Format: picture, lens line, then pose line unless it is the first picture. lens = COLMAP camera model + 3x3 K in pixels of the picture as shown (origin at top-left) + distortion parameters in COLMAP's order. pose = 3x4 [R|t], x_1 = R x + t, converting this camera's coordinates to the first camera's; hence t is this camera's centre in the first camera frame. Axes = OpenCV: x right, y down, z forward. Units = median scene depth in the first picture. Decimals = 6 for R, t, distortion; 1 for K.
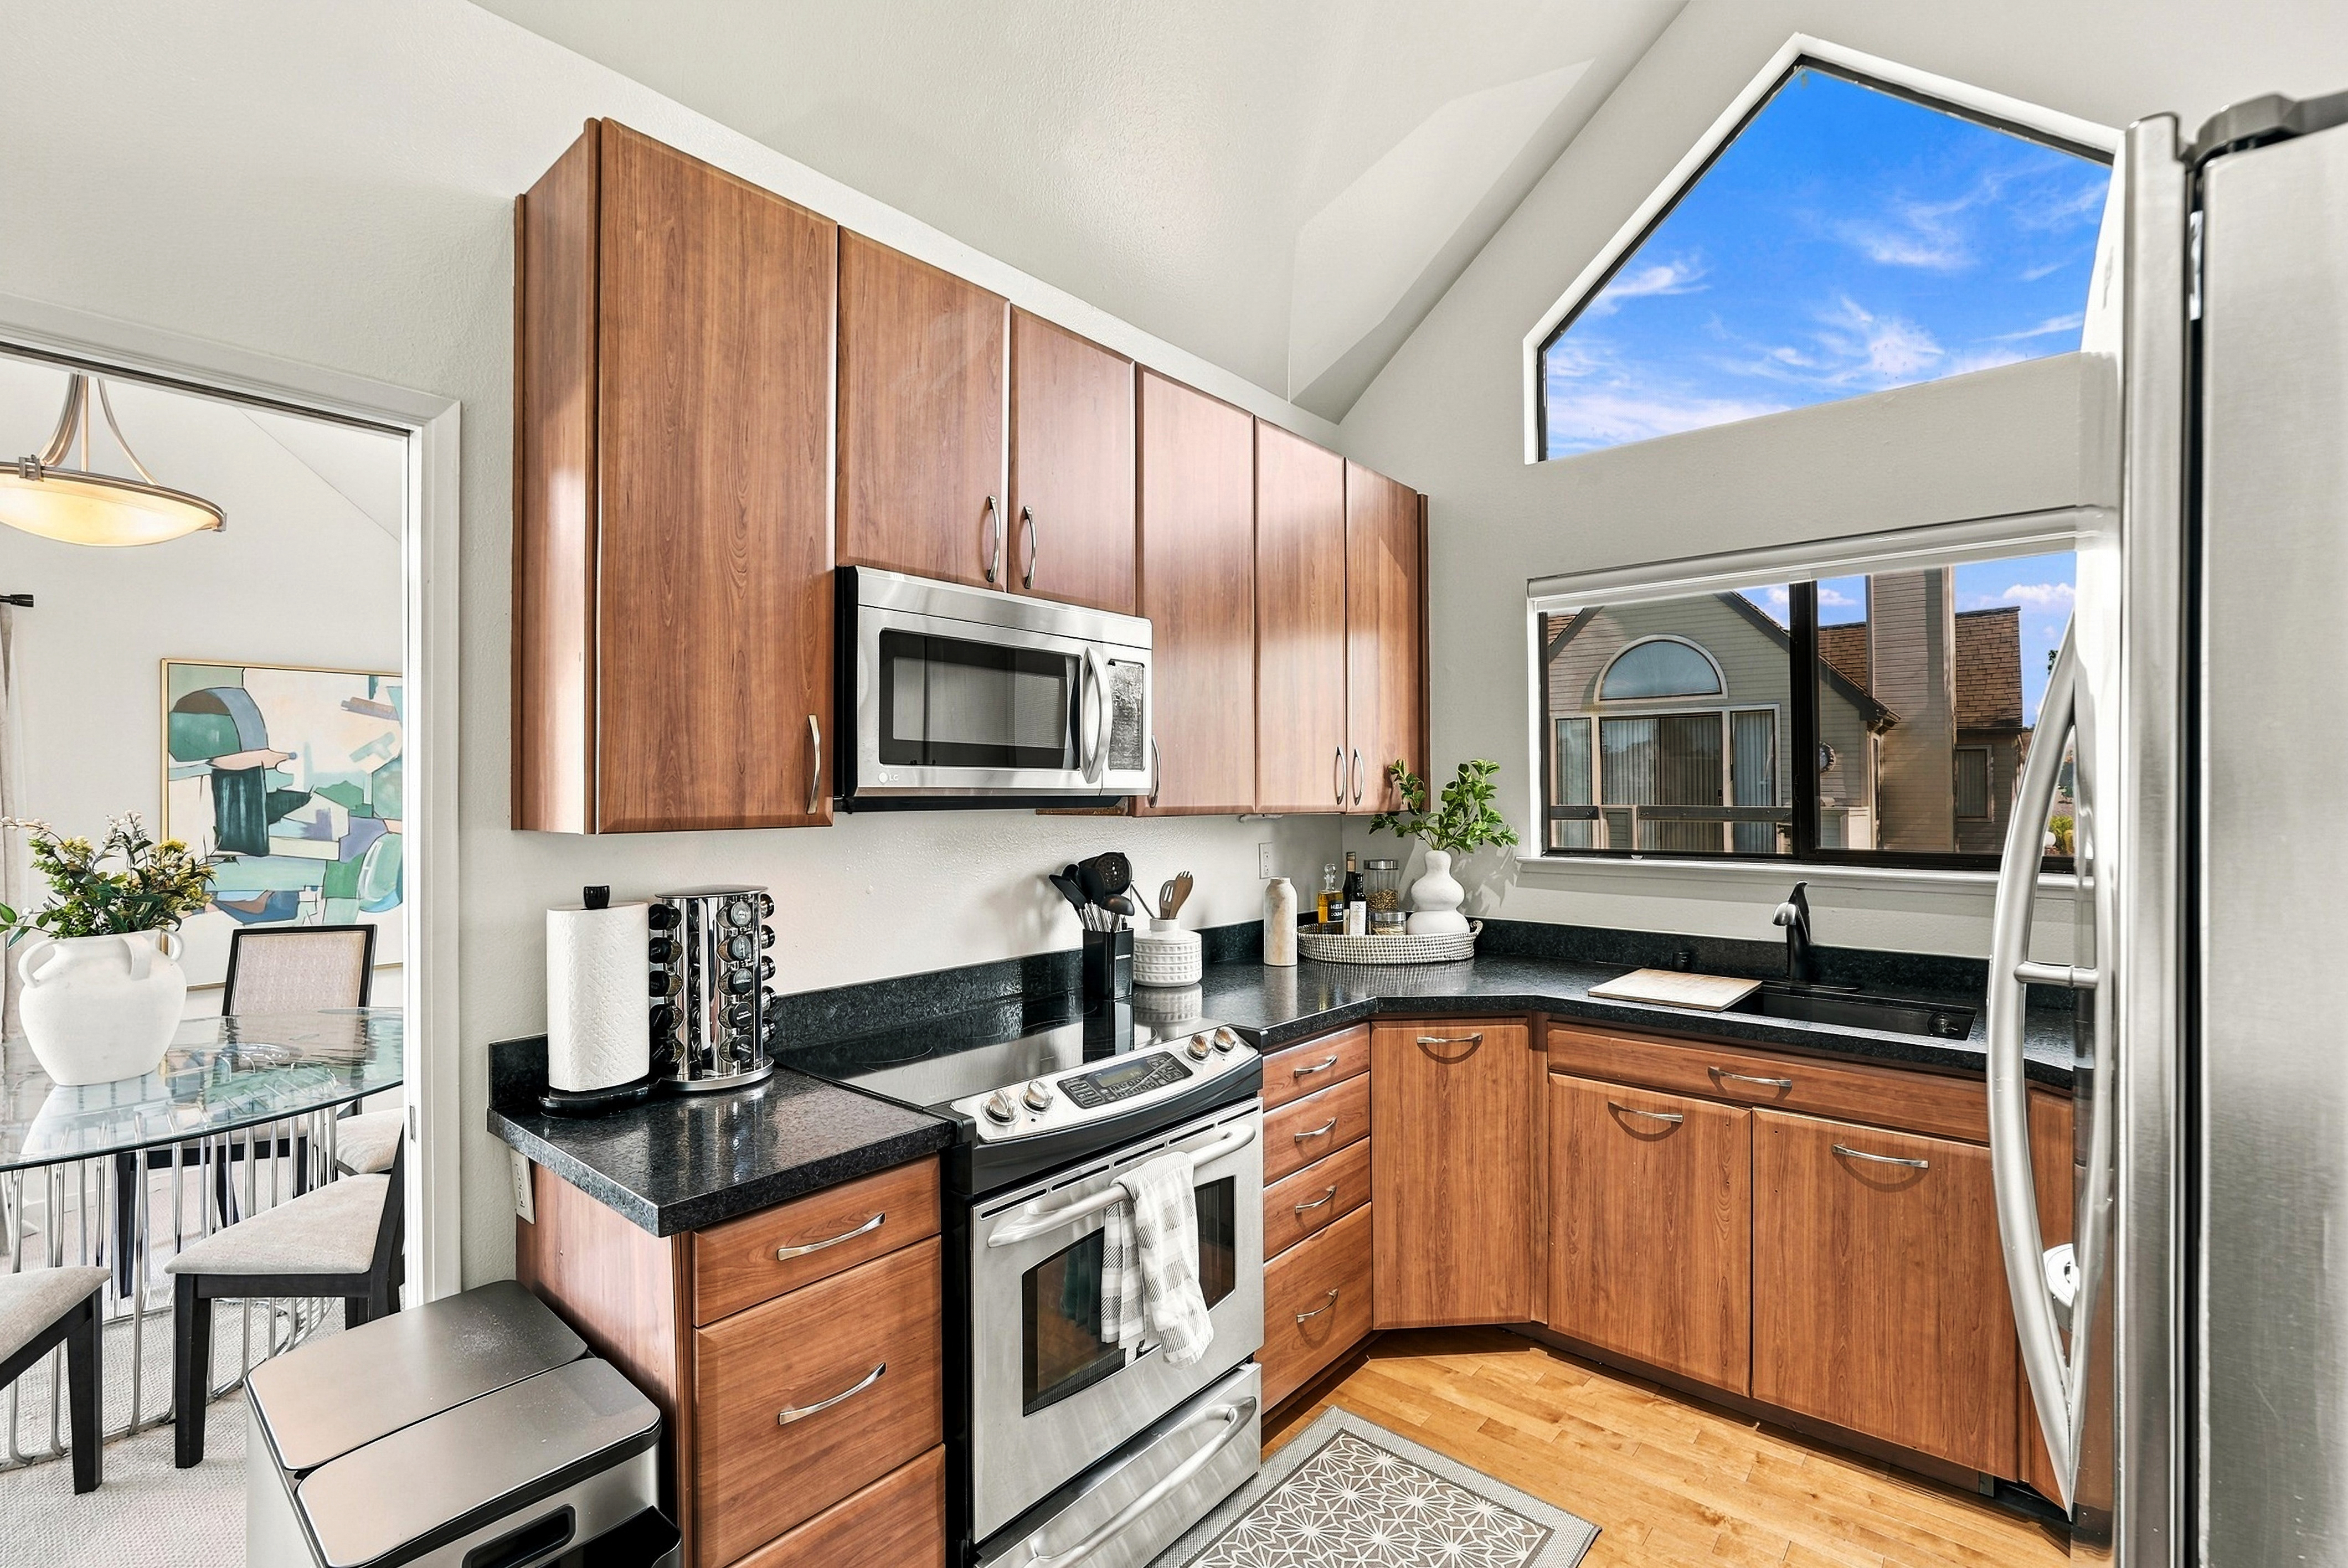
lens RADIAL K [[1057.8, 0, 1172.6], [0, 1057.8, 771.6], [0, 0, 1]] dist [-0.000416, 0.000689]
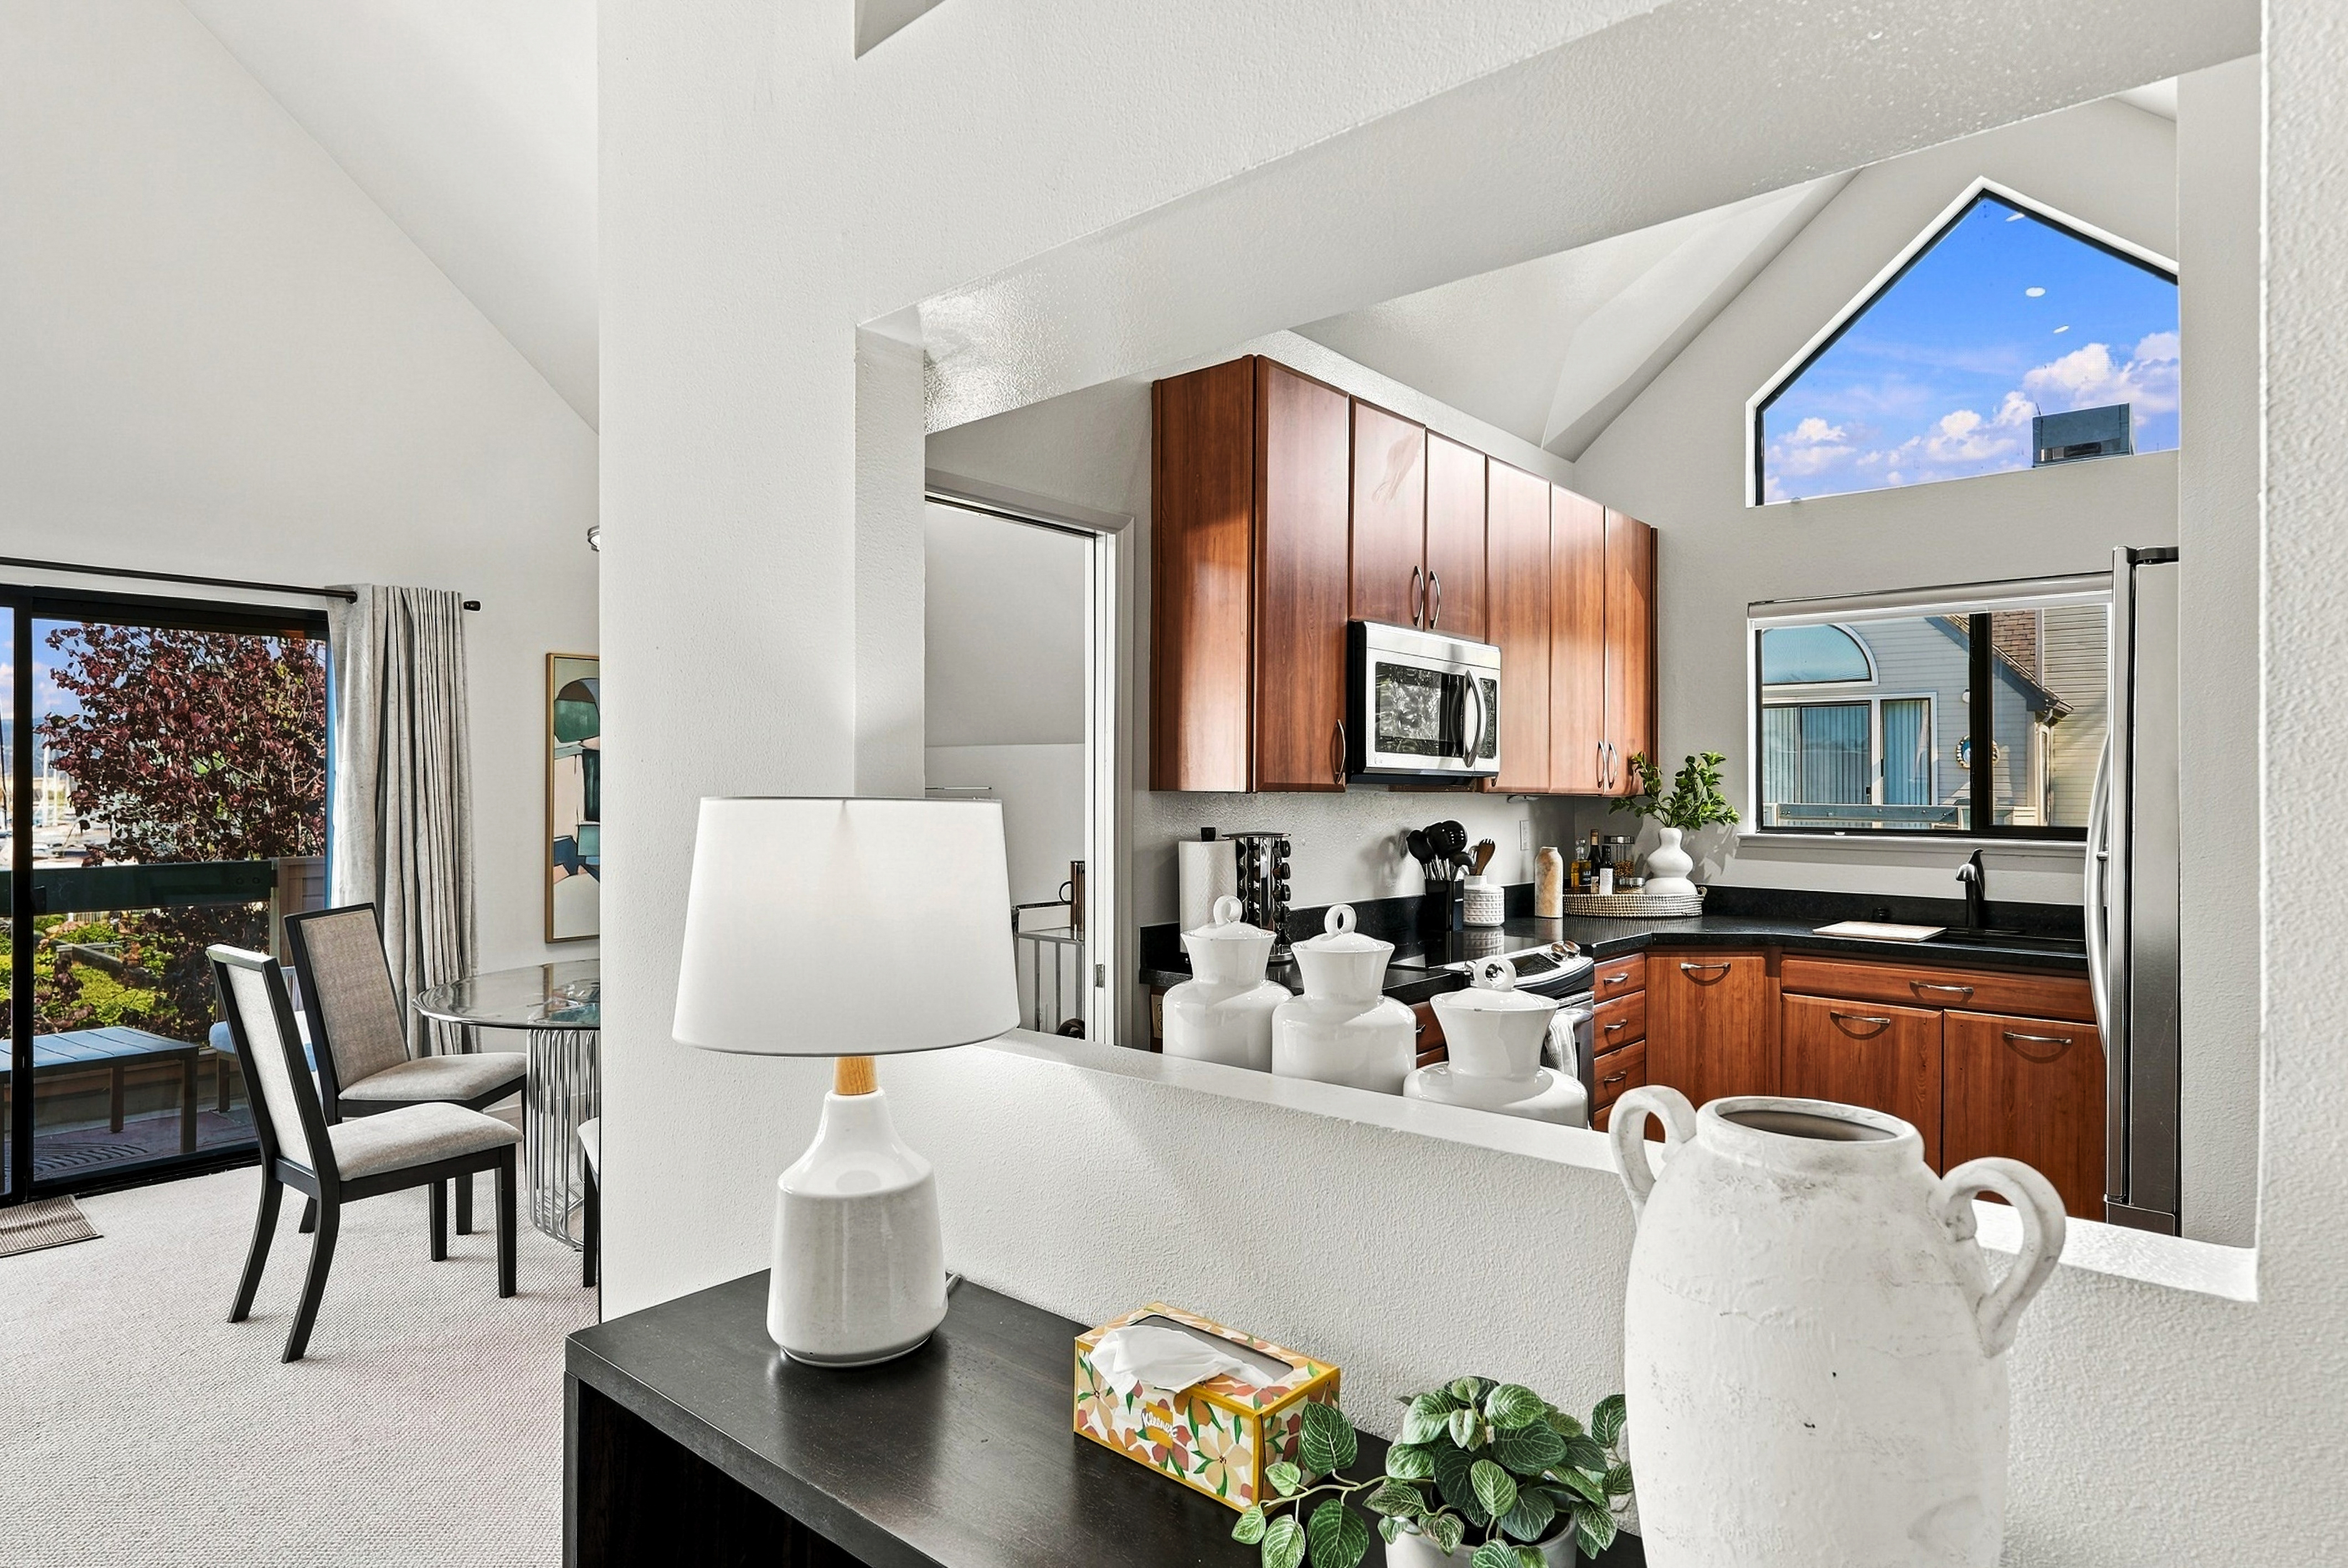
lens RADIAL K [[1297.3, 0, 1177.4], [0, 1297.3, 766.3], [0, 0, 1]] dist [0.011243, 0.000850]
pose [[0.999952, 0.009761, -0.000637, -0.376073], [-0.009759, 0.999948, 0.002862, 0.007785], [0.000664, -0.002856, 0.999996, -0.579481]]
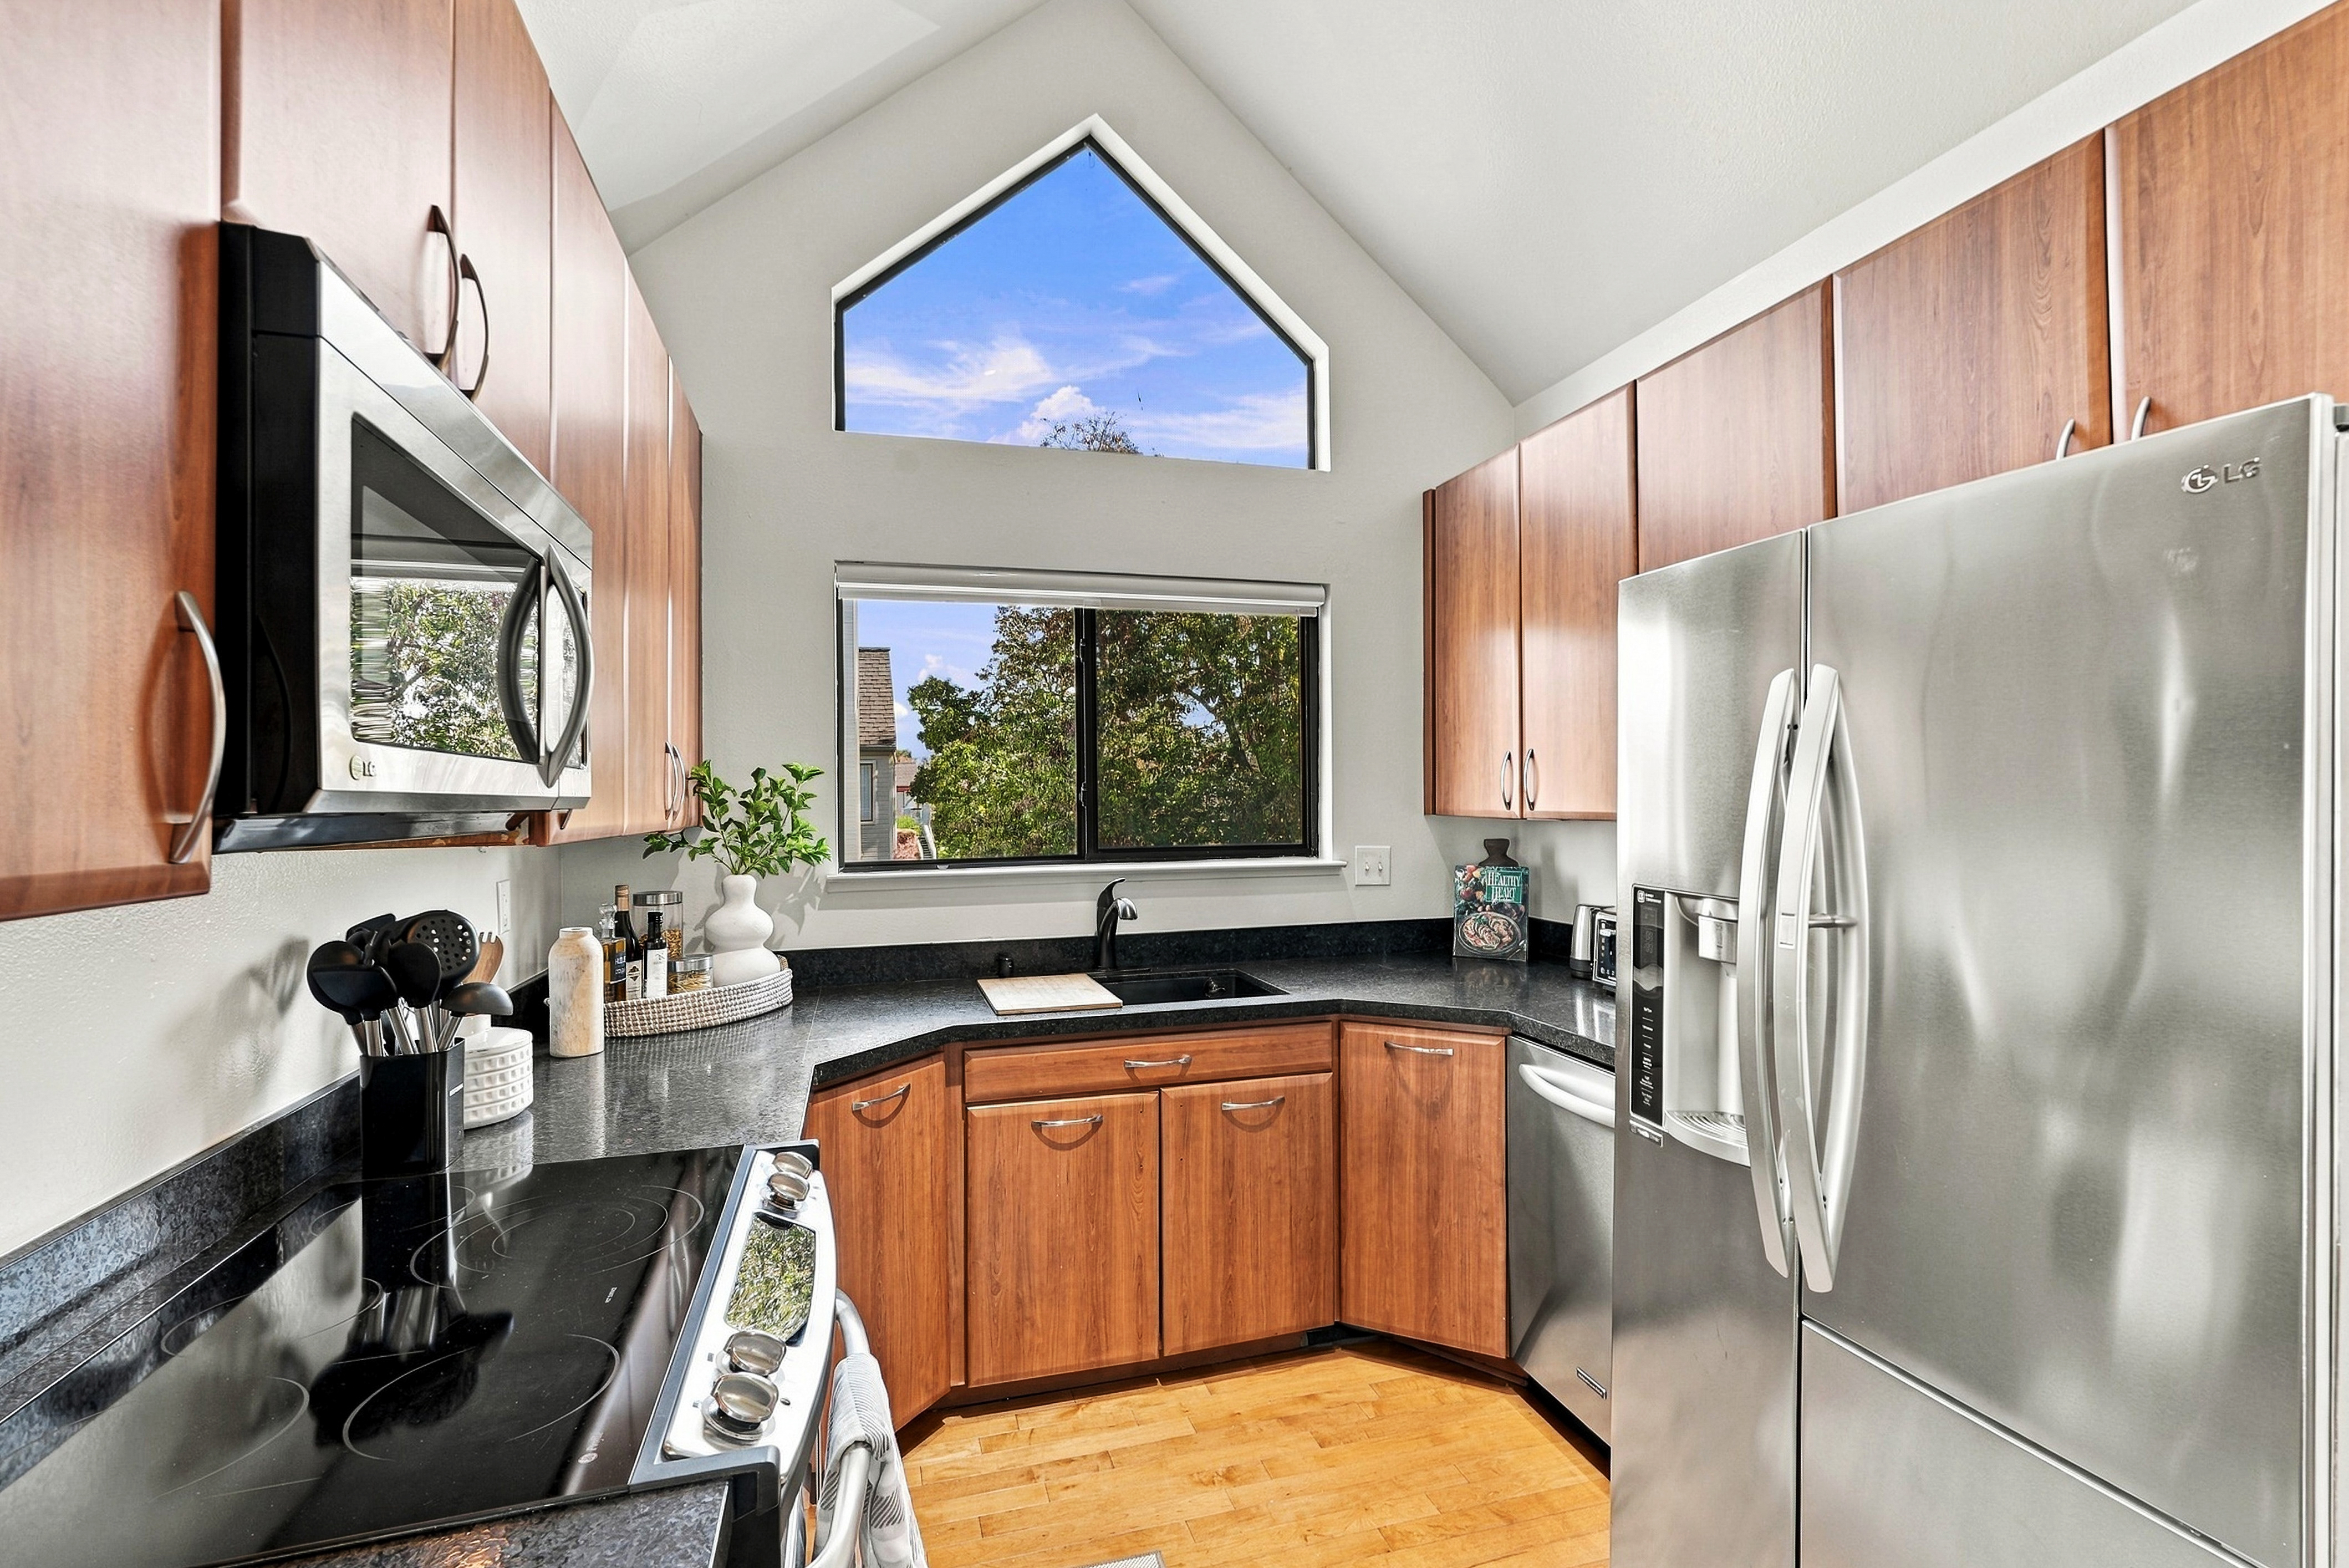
lens RADIAL K [[1058.4, 0, 1186.3], [0, 1058.4, 782.1], [0, 0, 1]] dist [-0.000416, 0.000689]
pose [[0.536612, 0.009292, 0.843778, -0.304669], [-0.007899, 0.999951, -0.005988, 0.007544], [-0.843792, -0.003452, 0.536659, 0.337767]]
